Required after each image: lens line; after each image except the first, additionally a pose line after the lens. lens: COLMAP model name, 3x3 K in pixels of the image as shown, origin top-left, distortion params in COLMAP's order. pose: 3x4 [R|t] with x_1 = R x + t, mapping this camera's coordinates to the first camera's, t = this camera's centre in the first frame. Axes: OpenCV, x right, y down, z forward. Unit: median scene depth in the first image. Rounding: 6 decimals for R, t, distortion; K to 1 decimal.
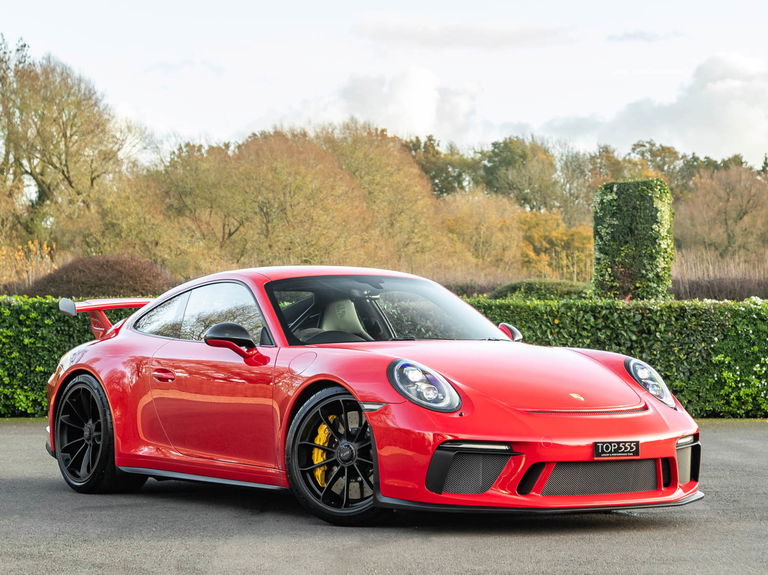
lens RADIAL K [[2434.9, 0, 384.0], [0, 2434.9, 287.5], [0, 0, 1]] dist [0.084460, -0.977243]
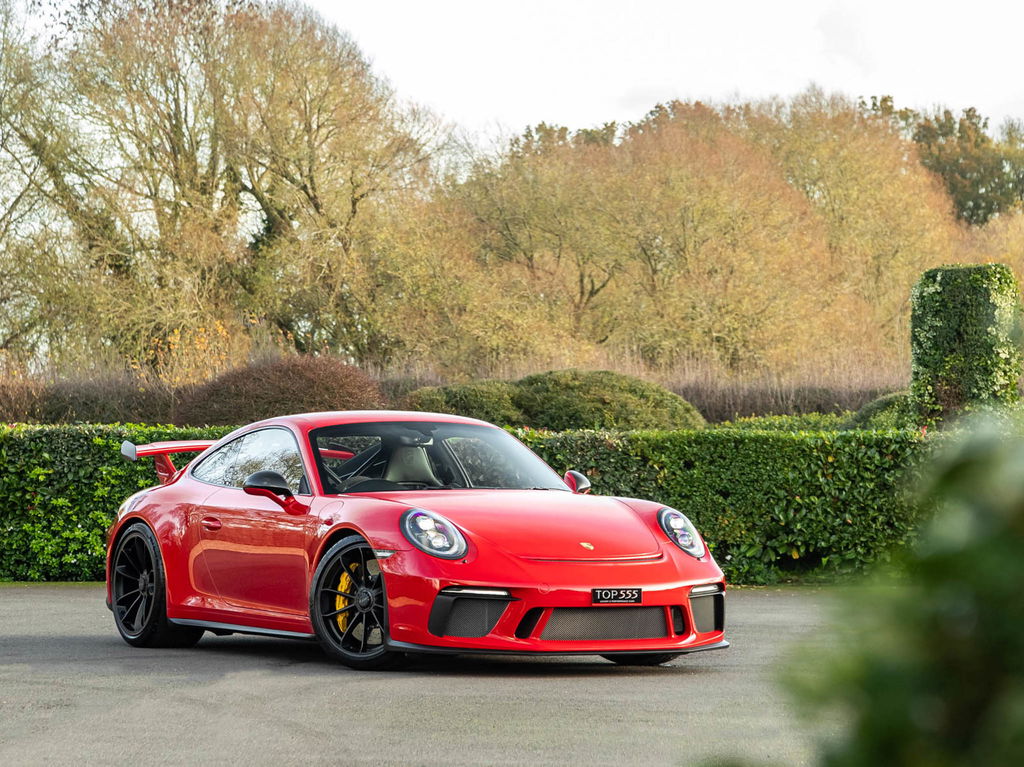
lens RADIAL K [[5977.8, 0, 512.0], [0, 5977.8, 383.5], [0, 0, 1]] dist [-0.142264, 5.733878]
pose [[0.991250, 0.001000, -0.131991, 0.109261], [0.000169, 0.999961, 0.008847, -0.013071], [0.131995, -0.008792, 0.991211, -0.429100]]
